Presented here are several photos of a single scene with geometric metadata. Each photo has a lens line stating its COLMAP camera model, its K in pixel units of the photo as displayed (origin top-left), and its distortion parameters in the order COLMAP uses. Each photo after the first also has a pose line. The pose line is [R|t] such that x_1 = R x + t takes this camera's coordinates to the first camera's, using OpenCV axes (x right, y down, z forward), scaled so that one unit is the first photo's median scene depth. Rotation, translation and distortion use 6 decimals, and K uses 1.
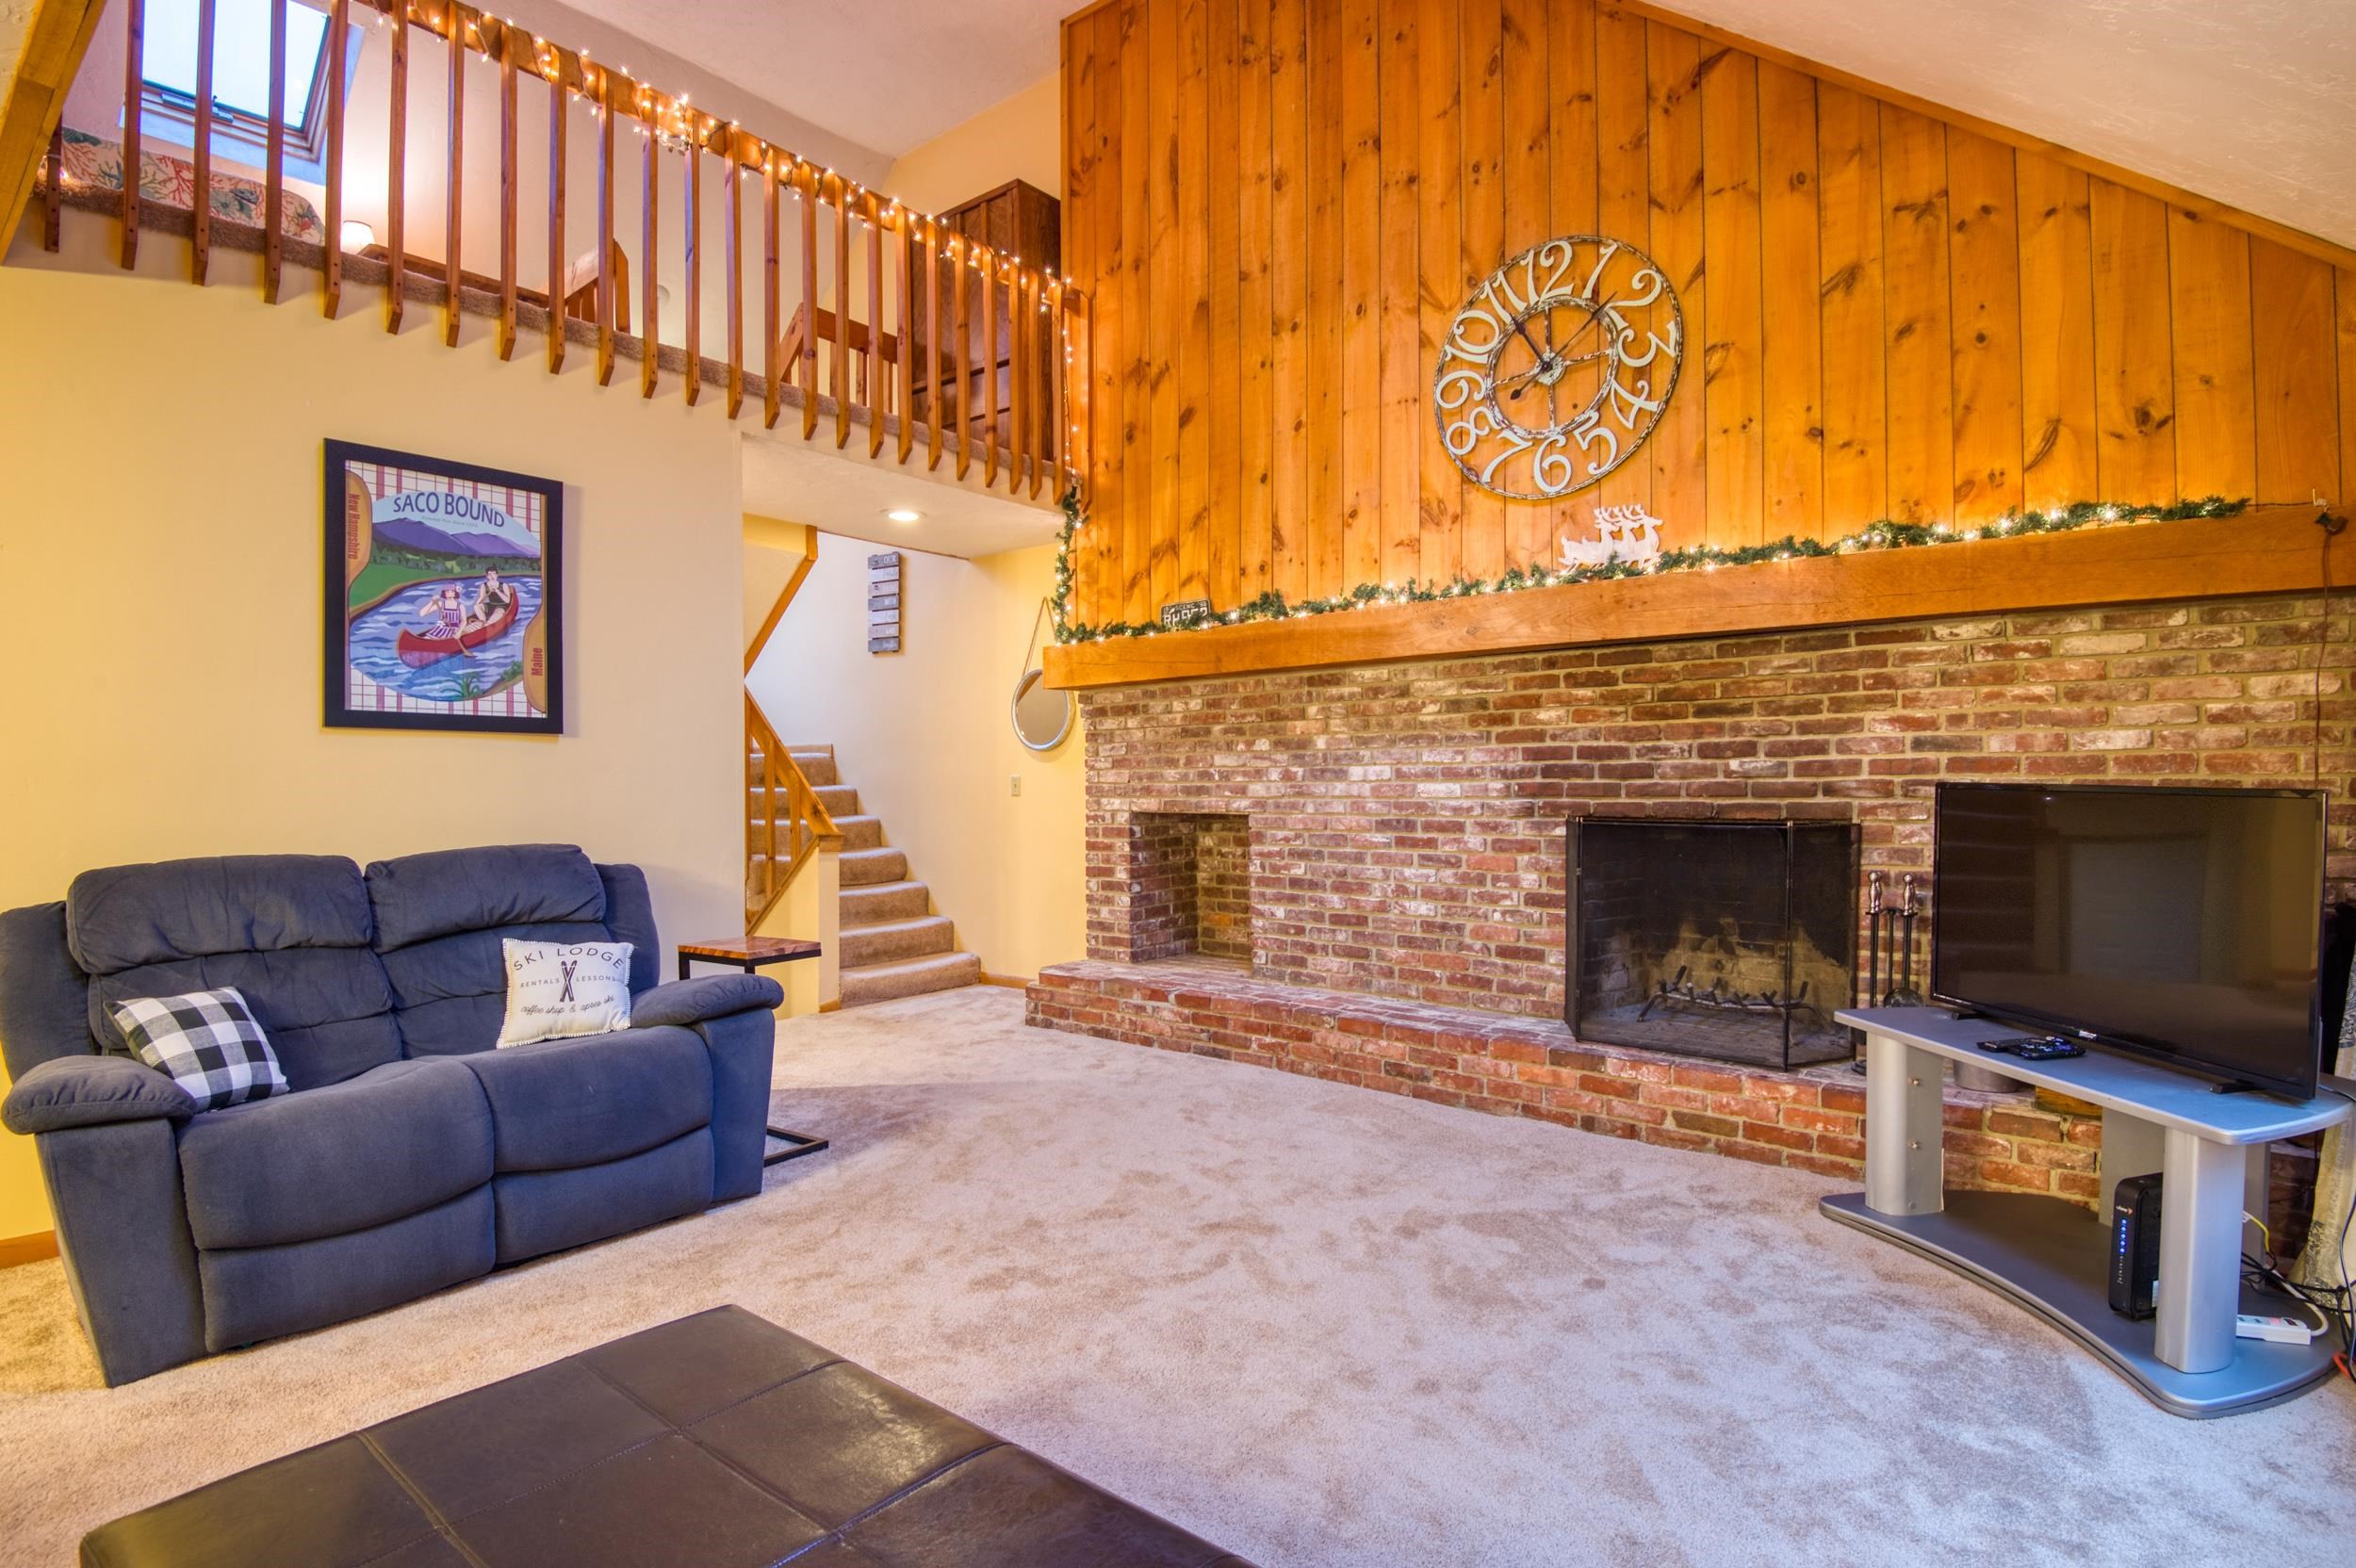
lens RADIAL K [[1128.9, 0, 1189.6], [0, 1128.9, 807.6], [0, 0, 1]] dist [-0.003616, -0.028915]
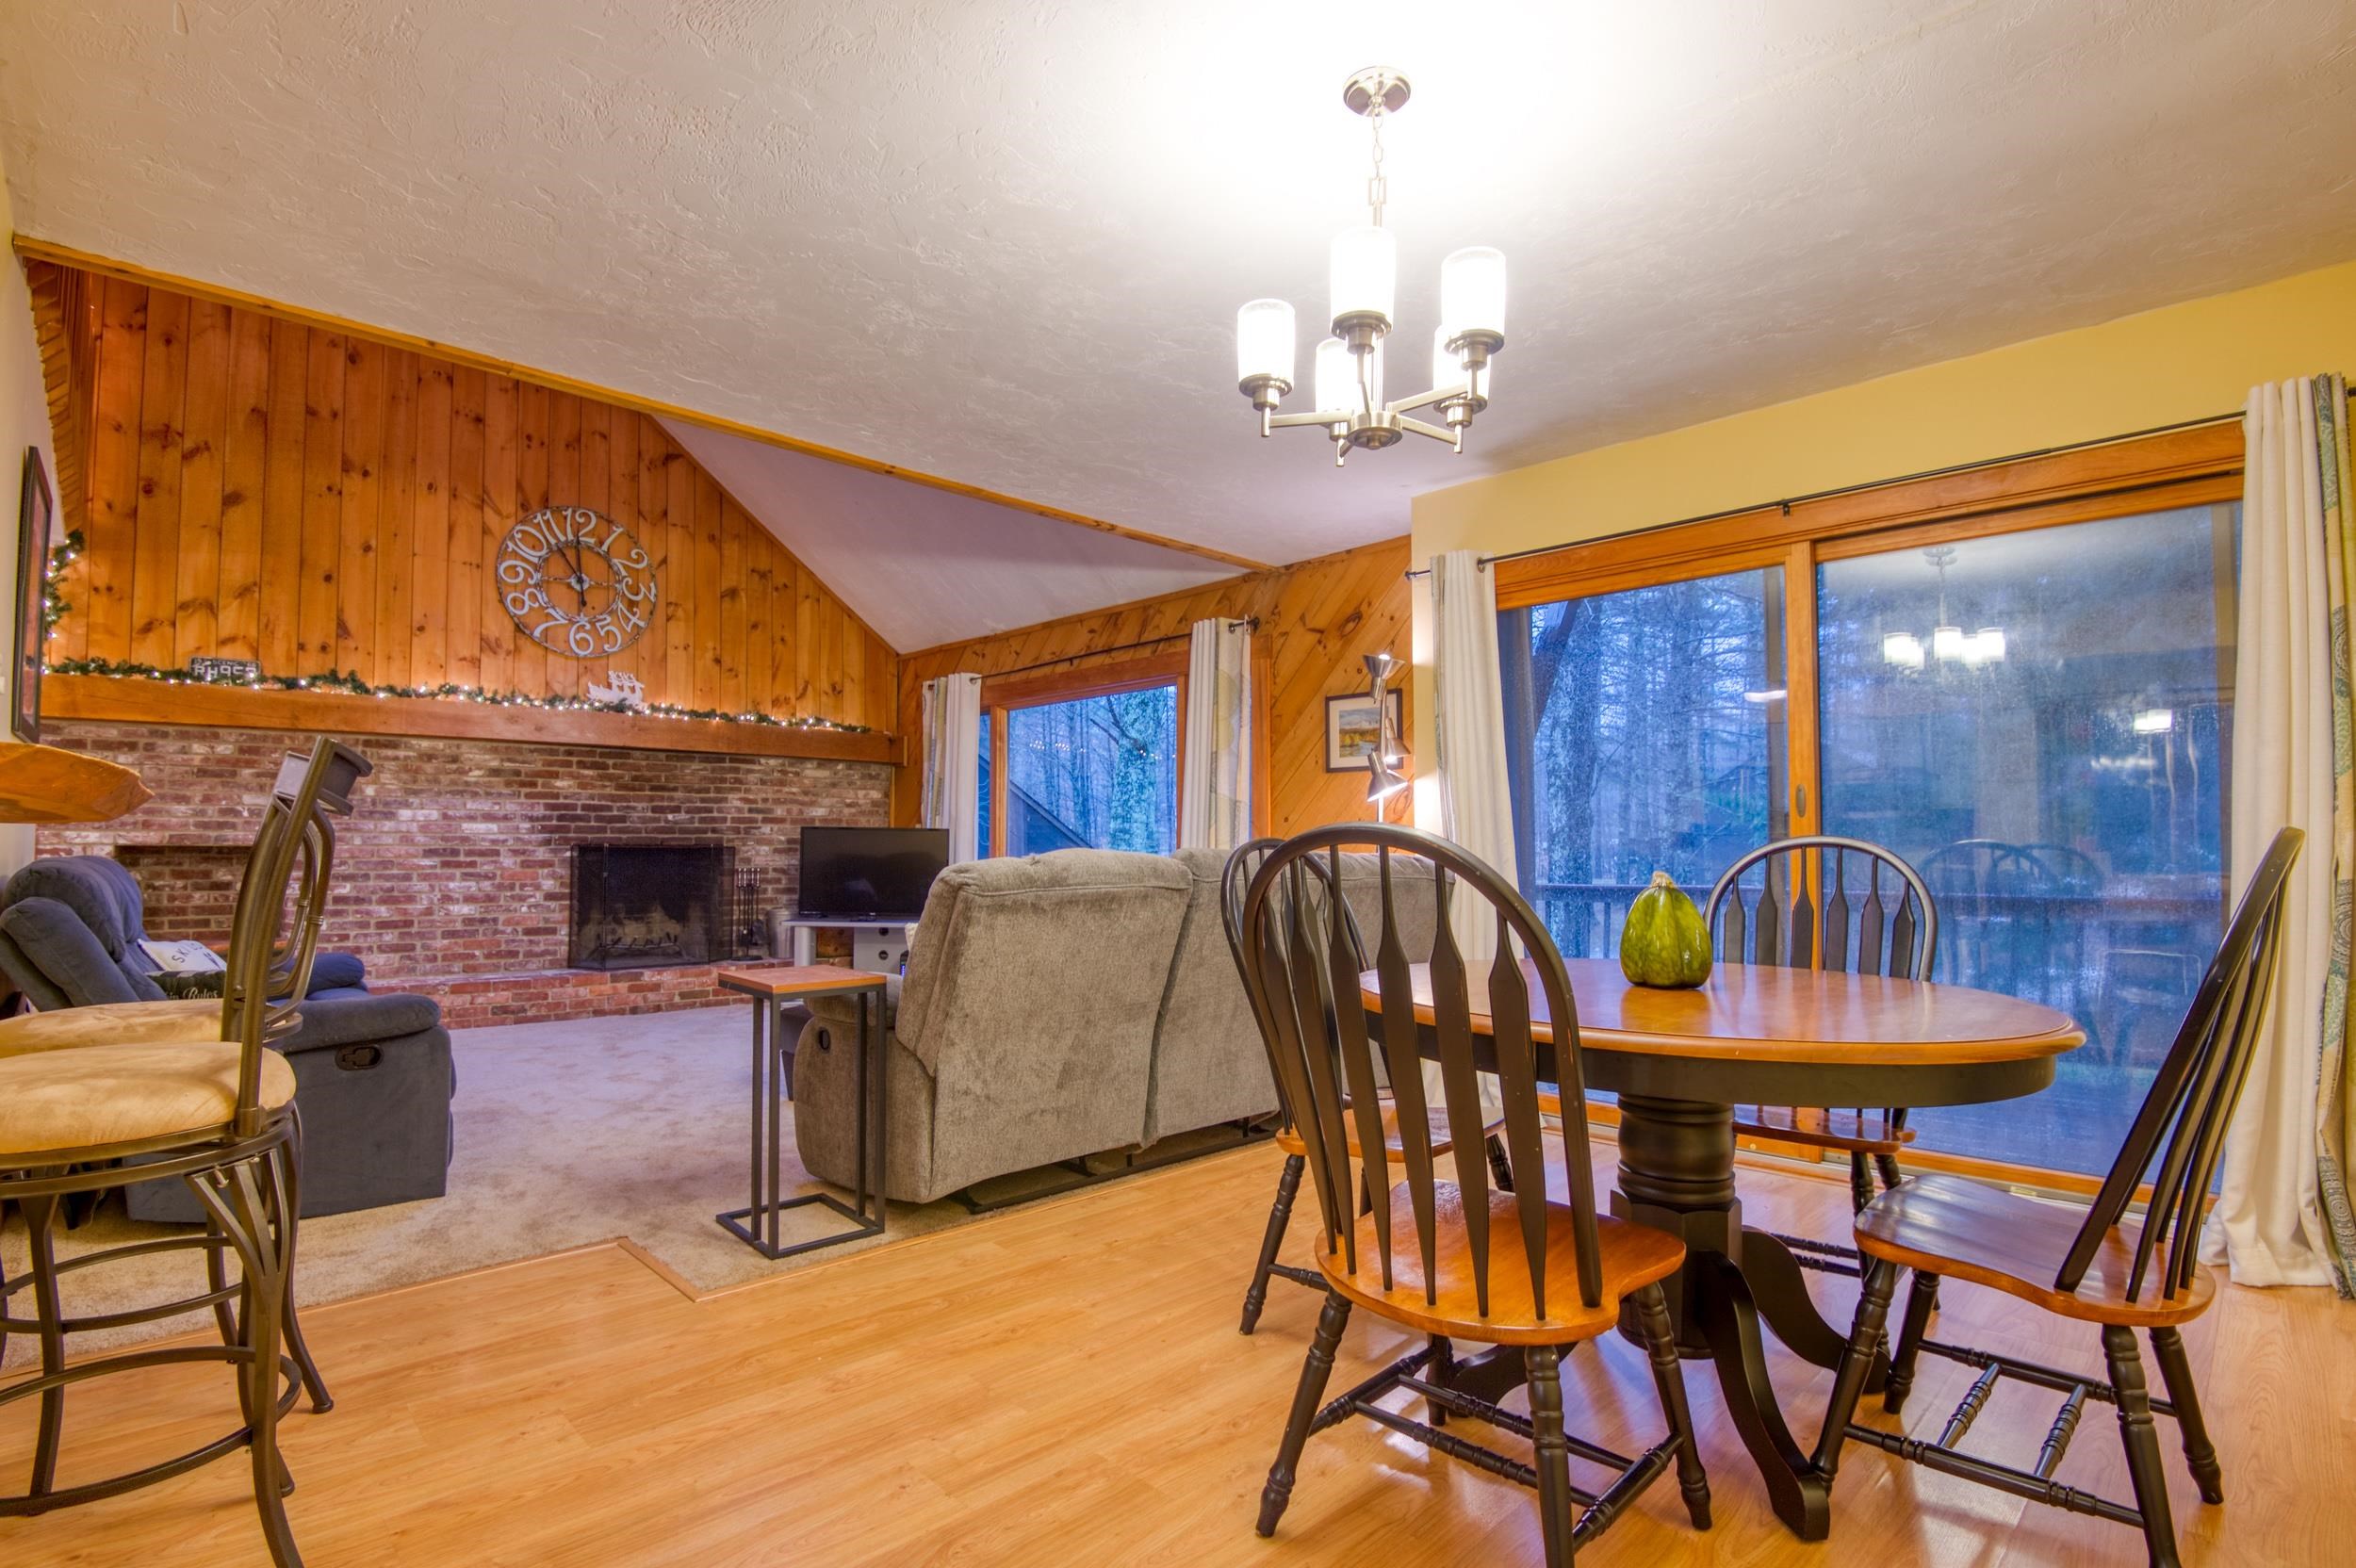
lens RADIAL K [[1149.6, 0, 1173.4], [0, 1149.6, 824.8], [0, 0, 1]] dist [-0.000878, -0.033597]
pose [[0.141719, 0.026835, 0.989543, -1.215008], [0.020684, 0.999334, -0.030063, 0.047205], [-0.989691, 0.024728, 0.141070, -0.121183]]
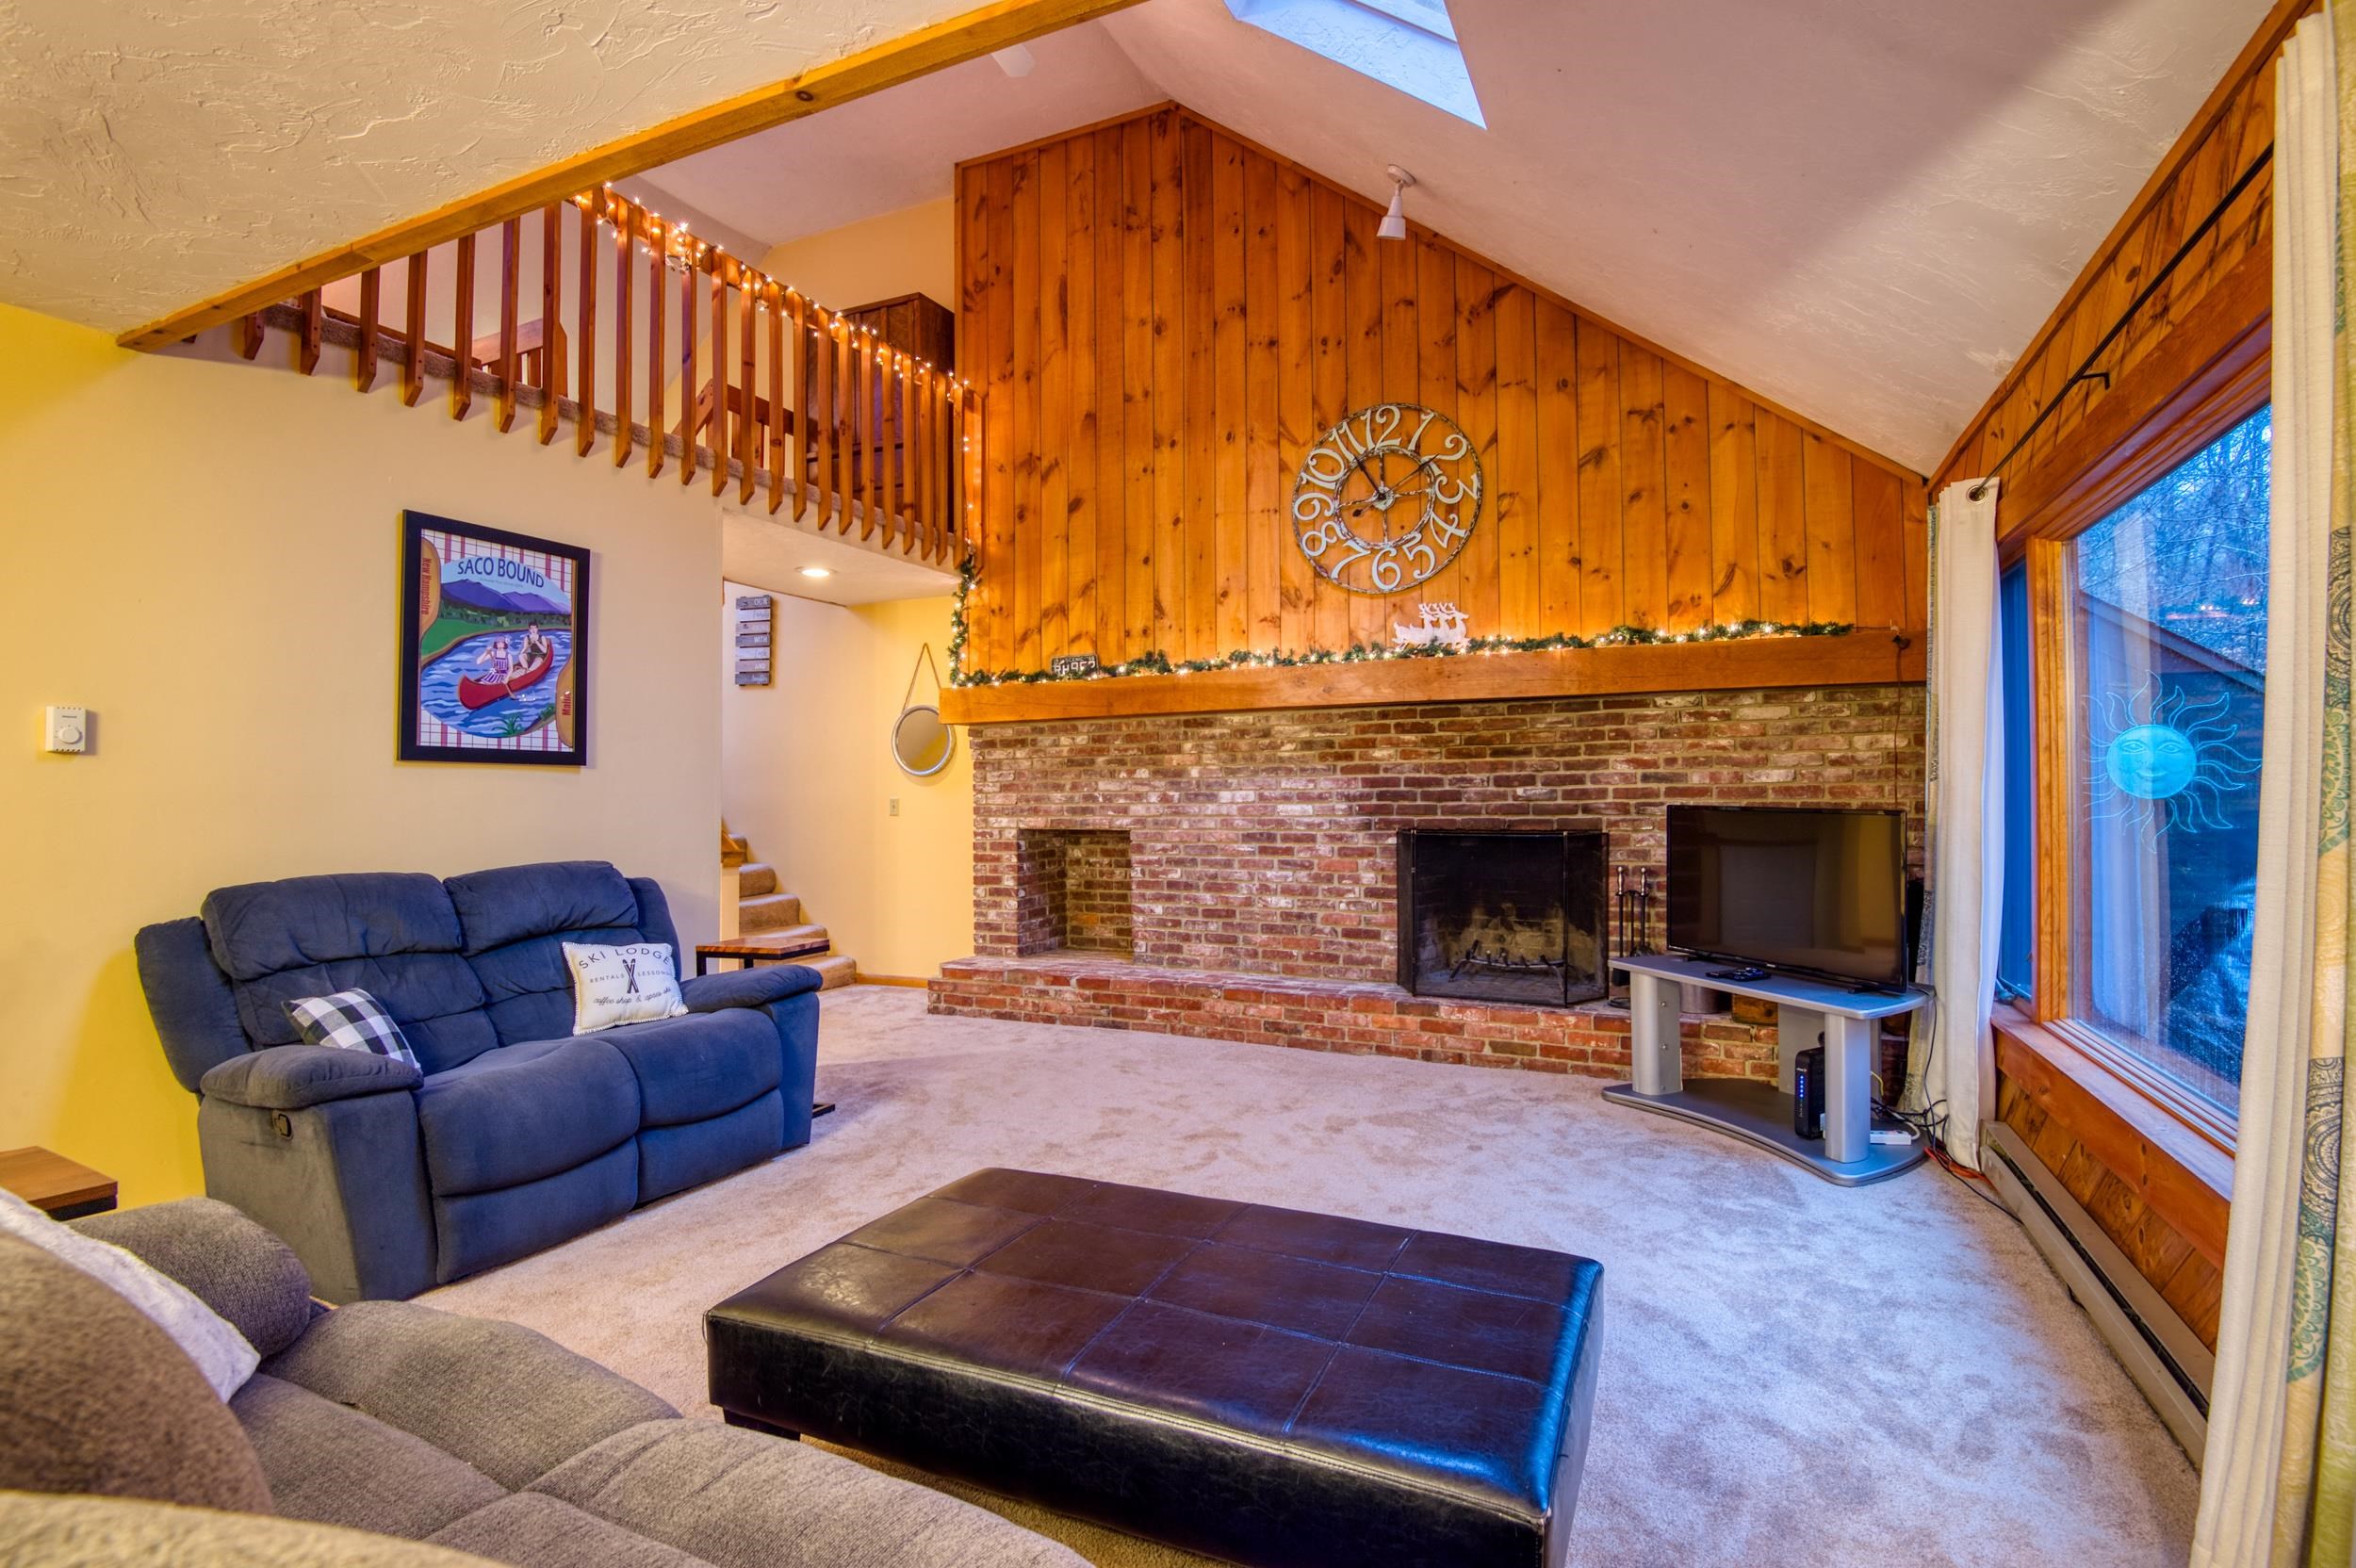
lens RADIAL K [[1156.5, 0, 1075.8], [0, 1156.5, 781.7], [0, 0, 1]] dist [-0.001590, -0.015121]
pose [[0.981241, -0.000804, 0.192786, -0.299773], [0.007514, 0.999391, -0.034078, -0.004836], [-0.192641, 0.034888, 0.980649, -0.268952]]
